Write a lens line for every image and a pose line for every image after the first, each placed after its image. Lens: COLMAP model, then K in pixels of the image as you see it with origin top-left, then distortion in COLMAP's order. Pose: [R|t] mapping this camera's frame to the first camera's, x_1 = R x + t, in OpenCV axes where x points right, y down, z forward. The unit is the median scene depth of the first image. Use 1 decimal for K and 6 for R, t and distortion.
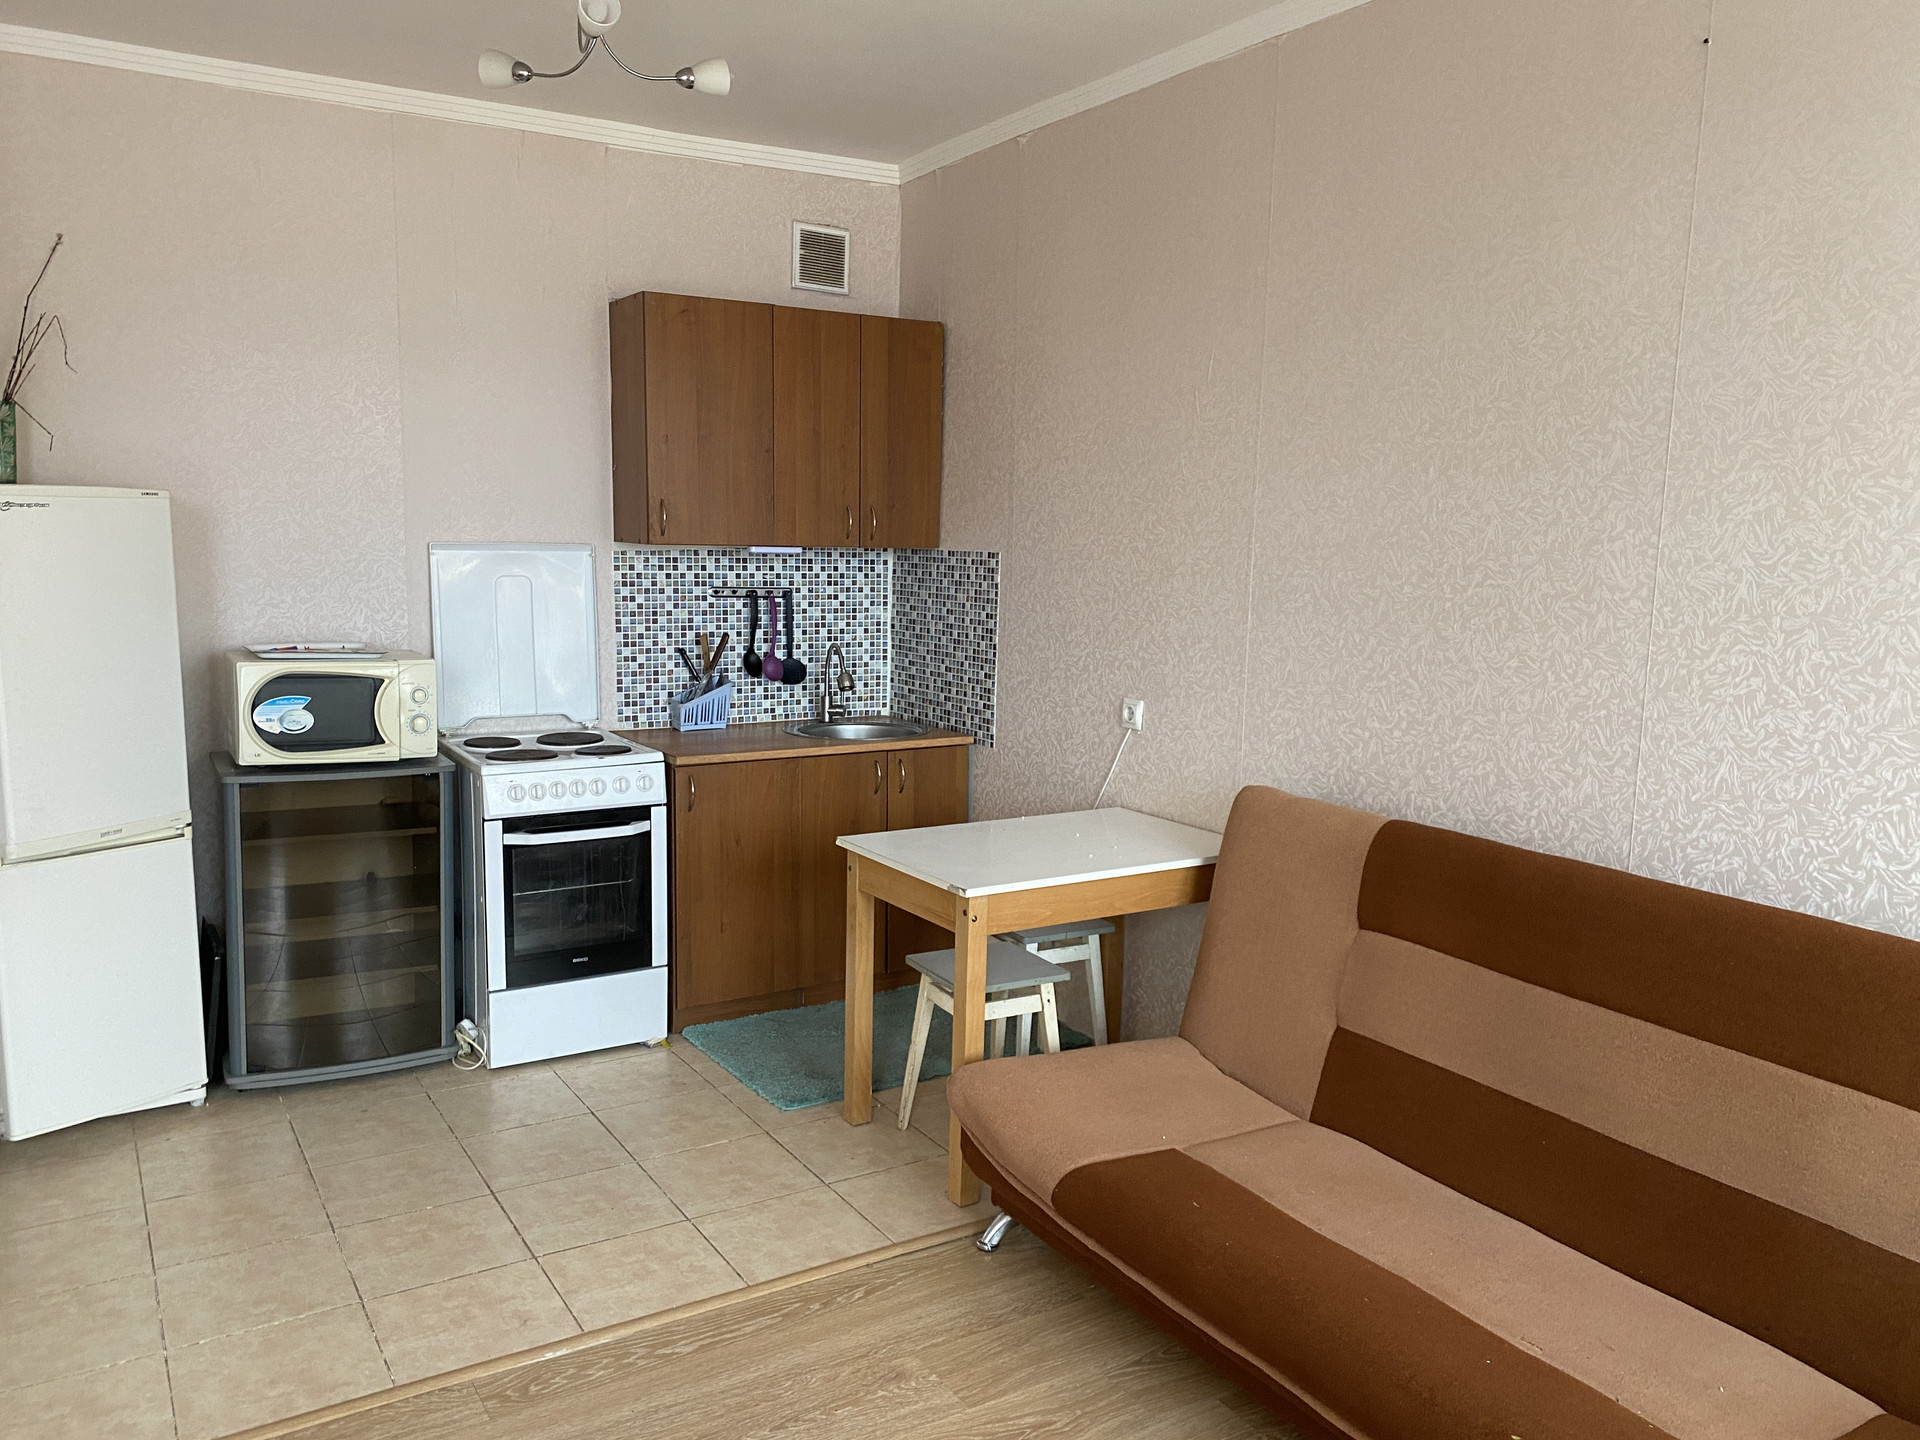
lens RADIAL K [[1445.2, 0, 969.1], [0, 1445.2, 738.2], [0, 0, 1]] dist [0.073883, -0.101209]
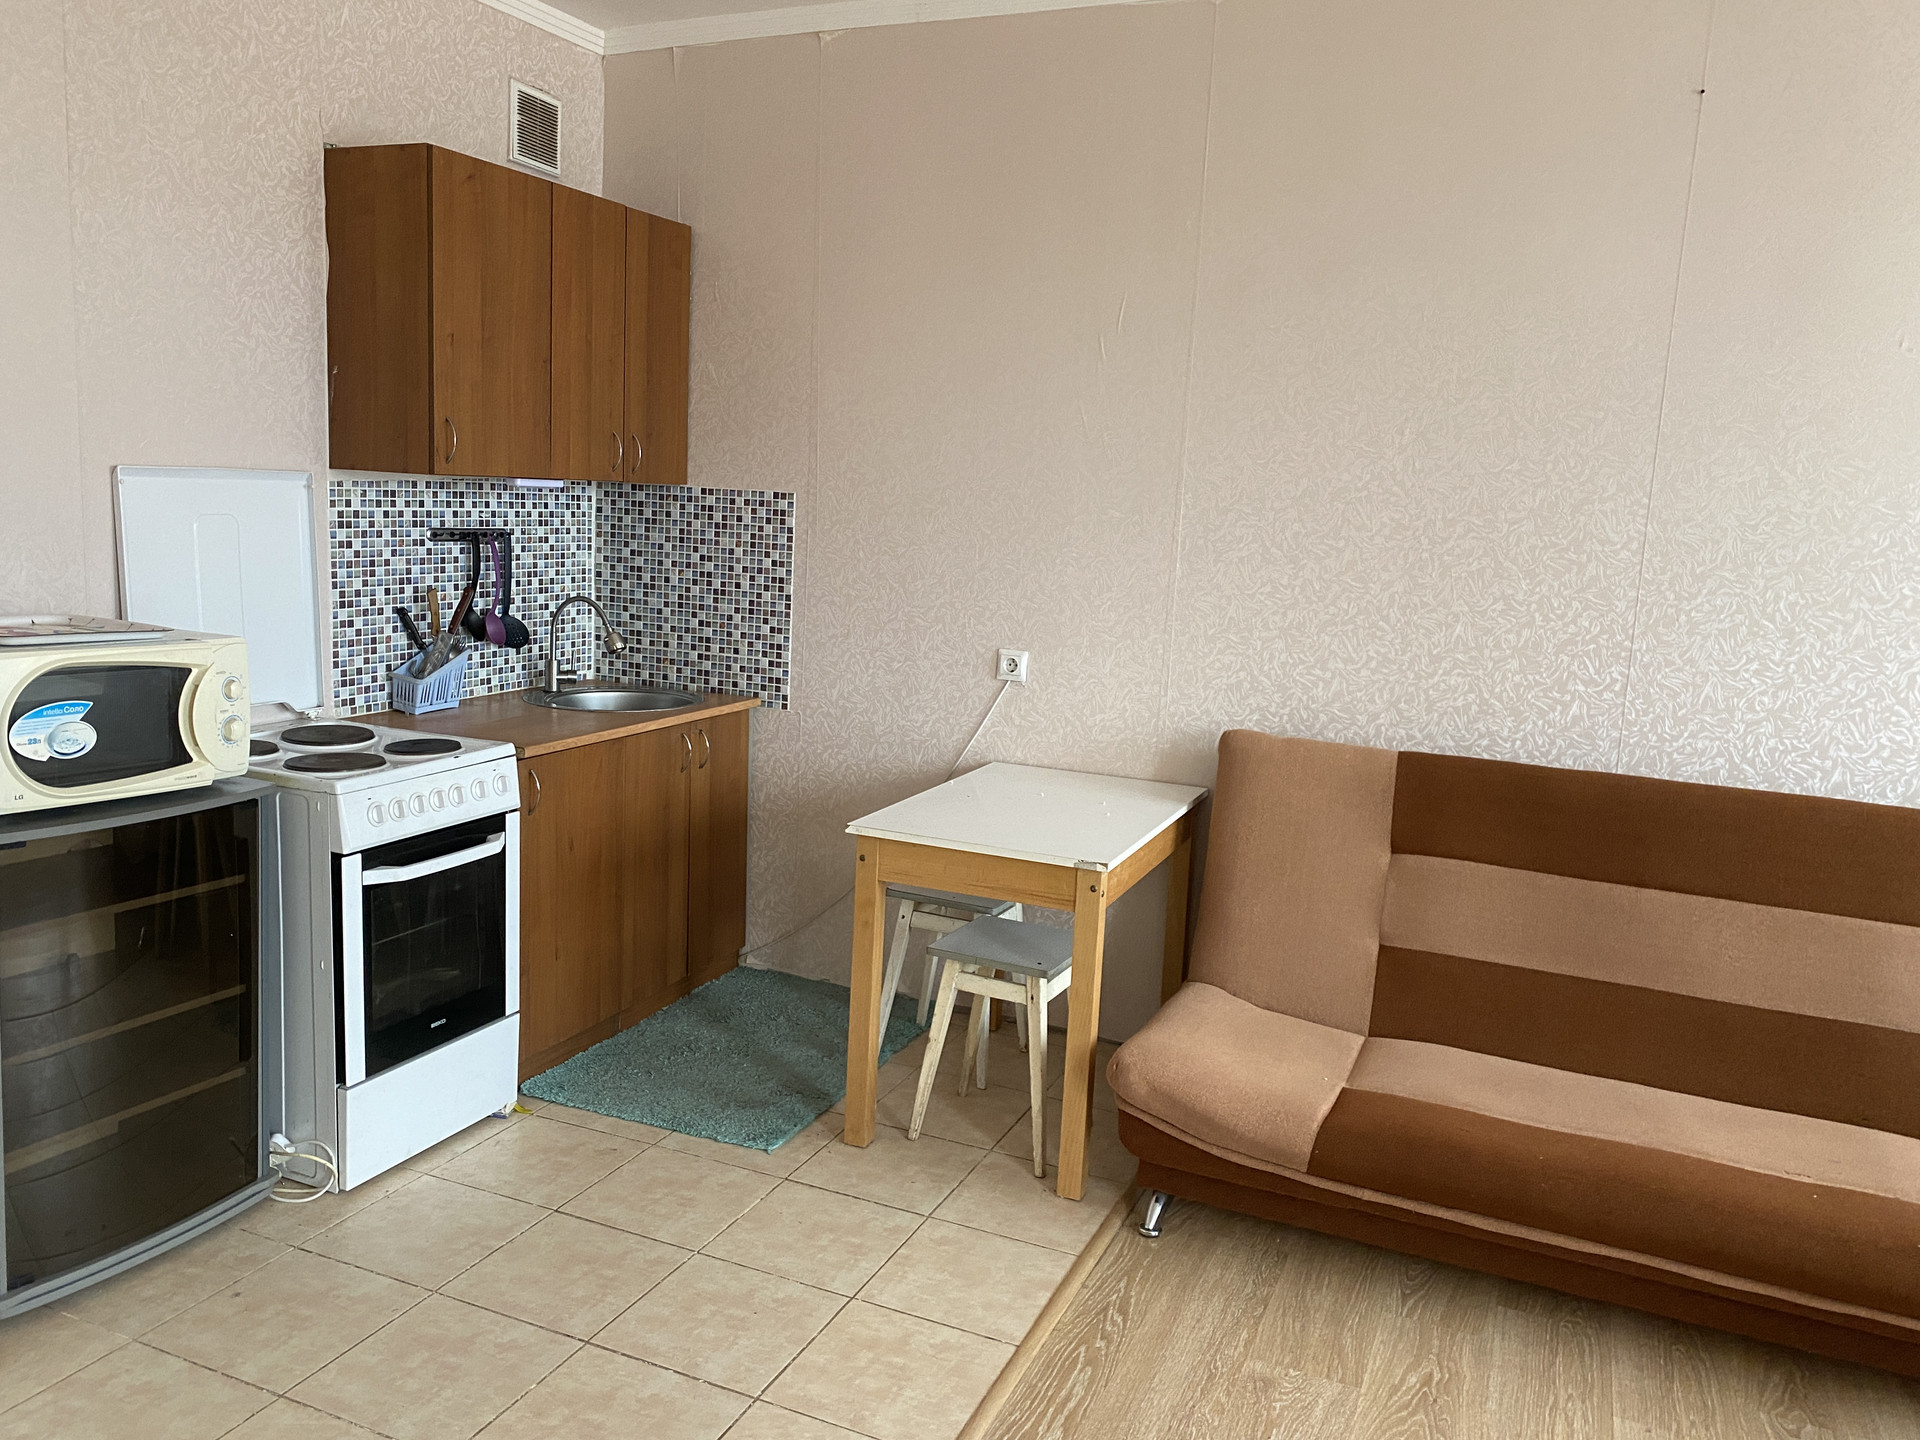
lens RADIAL K [[1454.4, 0, 965.0], [0, 1454.4, 706.8], [0, 0, 1]] dist [0.055829, -0.067659]
pose [[0.822989, -0.065048, 0.564320, -0.430408], [0.050587, 0.997868, 0.041246, -0.028450], [-0.565800, -0.005398, 0.824525, 0.199027]]
